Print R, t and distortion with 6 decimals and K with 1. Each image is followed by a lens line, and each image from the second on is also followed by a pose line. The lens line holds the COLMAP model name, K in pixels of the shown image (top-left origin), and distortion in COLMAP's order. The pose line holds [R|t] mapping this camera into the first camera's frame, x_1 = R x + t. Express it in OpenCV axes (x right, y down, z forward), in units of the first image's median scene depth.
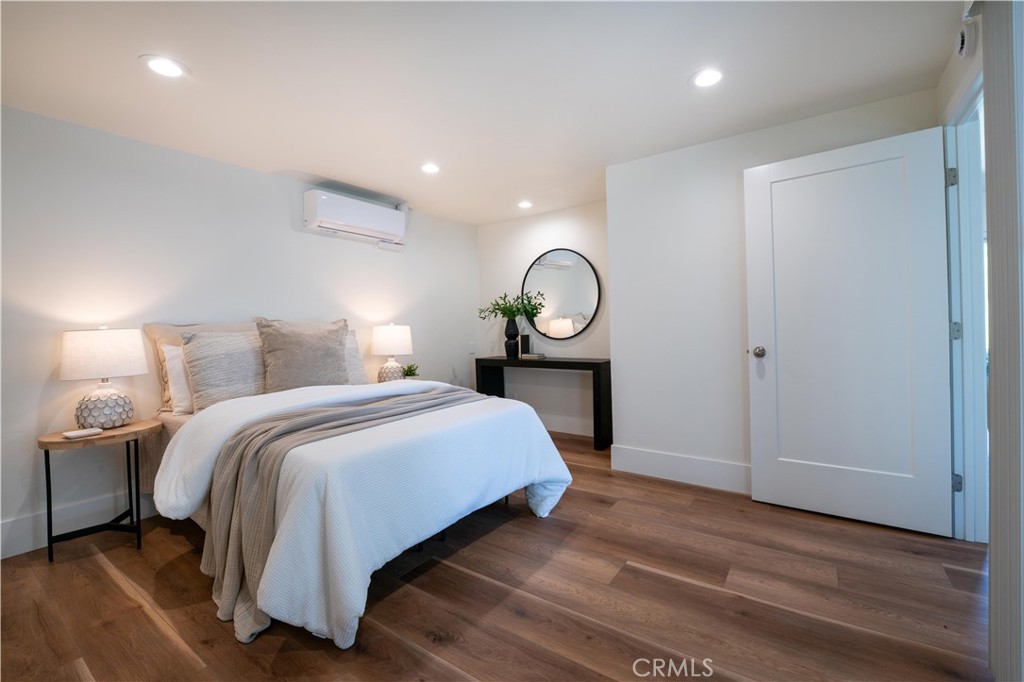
lens RADIAL K [[429.9, 0, 525.0], [0, 429.9, 329.8], [0, 0, 1]] dist [-0.035970, -0.000193]
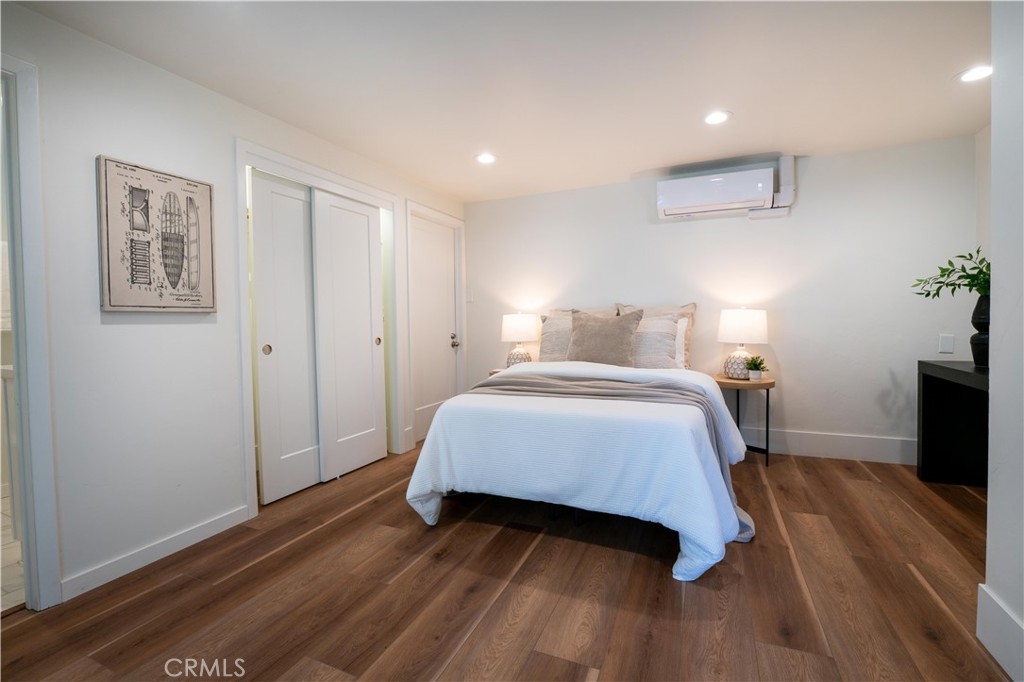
lens RADIAL K [[429.9, 0, 525.0], [0, 429.9, 329.8], [0, 0, 1]] dist [-0.035970, -0.000193]
pose [[0.195594, 0.044320, -0.979683, 0.732926], [0.007368, 0.998884, 0.046660, -0.018729], [0.980657, -0.016345, 0.195049, 0.668088]]
